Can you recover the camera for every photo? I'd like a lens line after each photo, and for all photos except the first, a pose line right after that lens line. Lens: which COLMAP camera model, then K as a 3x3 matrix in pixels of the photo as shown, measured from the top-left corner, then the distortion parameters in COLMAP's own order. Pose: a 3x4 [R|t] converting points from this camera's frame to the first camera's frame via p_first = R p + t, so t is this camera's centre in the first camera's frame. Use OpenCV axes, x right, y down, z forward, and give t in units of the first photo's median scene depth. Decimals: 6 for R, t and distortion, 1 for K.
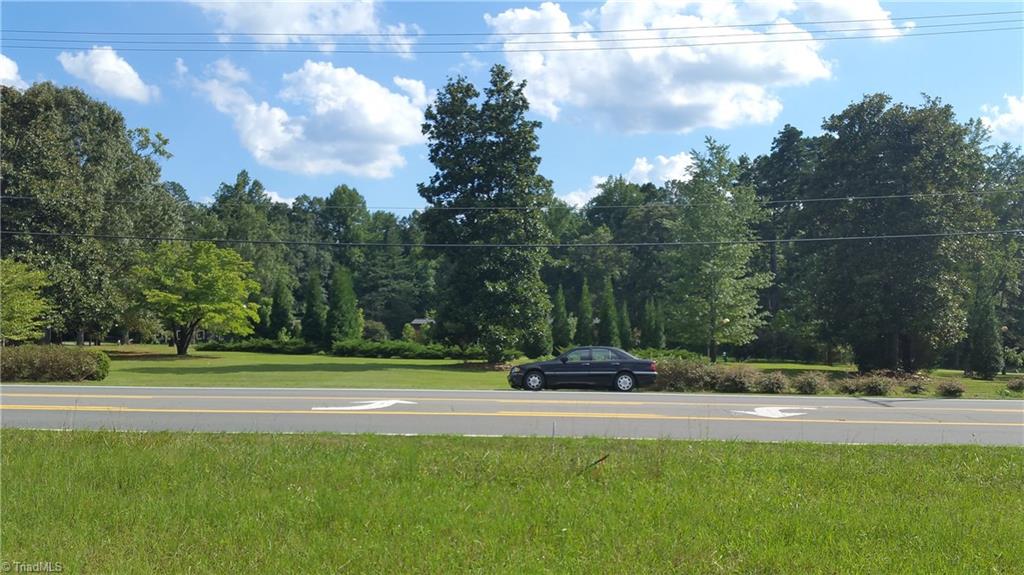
lens RADIAL K [[788.1, 0, 526.1], [0, 788.1, 328.7], [0, 0, 1]] dist [-0.039110, -0.032865]
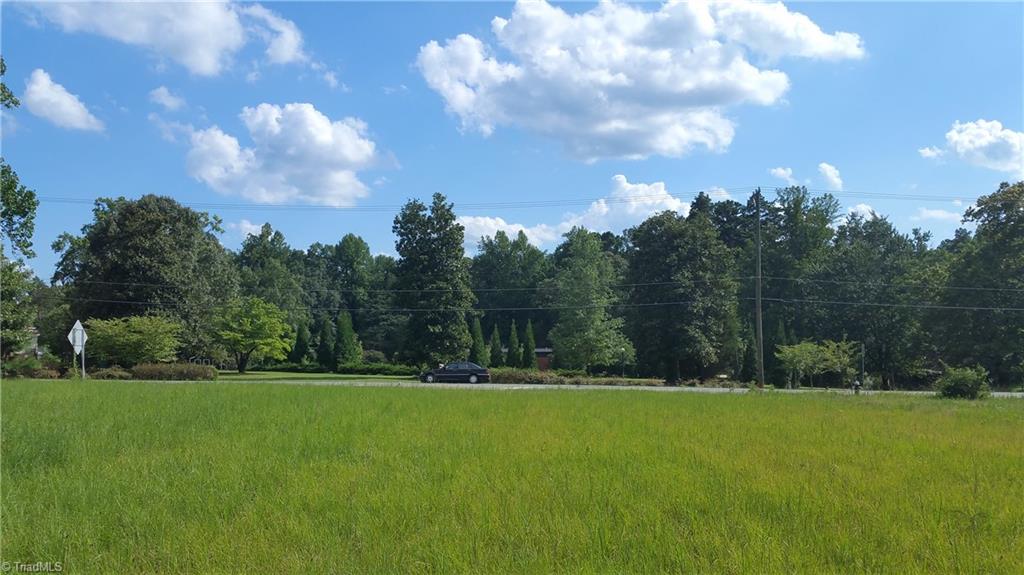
lens RADIAL K [[788.1, 0, 484.5], [0, 788.1, 349.7], [0, 0, 1]] dist [-0.039110, -0.032865]
pose [[0.997948, -0.002561, -0.063983, 0.117046], [0.001921, 0.999948, -0.010049, 0.004454], [0.064005, 0.009905, 0.997900, -0.437009]]
